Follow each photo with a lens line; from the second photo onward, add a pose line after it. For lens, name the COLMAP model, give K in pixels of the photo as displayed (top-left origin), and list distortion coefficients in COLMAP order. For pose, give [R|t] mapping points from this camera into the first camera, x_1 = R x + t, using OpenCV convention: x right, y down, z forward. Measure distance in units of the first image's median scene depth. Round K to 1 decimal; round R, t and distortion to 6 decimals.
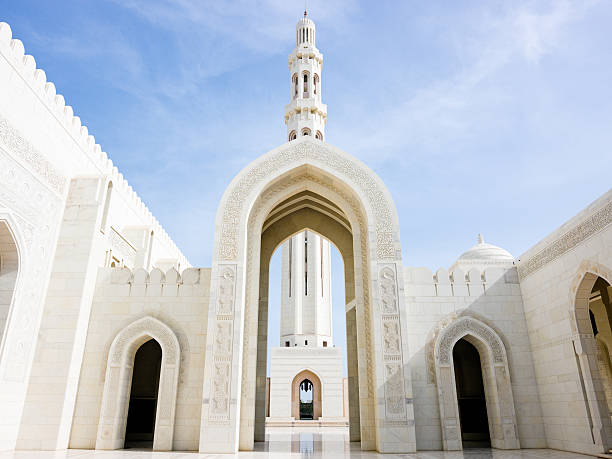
lens RADIAL K [[447.4, 0, 306.0], [0, 447.4, 229.5], [0, 0, 1]] dist [-0.048243, 0.002742]
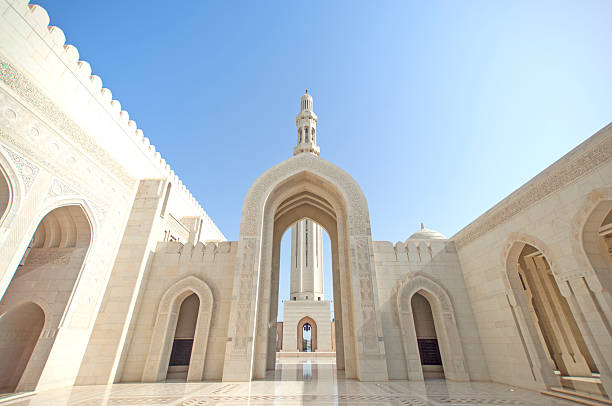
lens RADIAL K [[274.1, 0, 306.6], [0, 274.1, 207.0], [0, 0, 1]] dist [0.037009, 0.000242]
pose [[0.999989, -0.002193, -0.004219, 0.010428], [0.001871, 0.997187, -0.074924, 0.043388], [0.004372, 0.074916, 0.997180, 0.113582]]
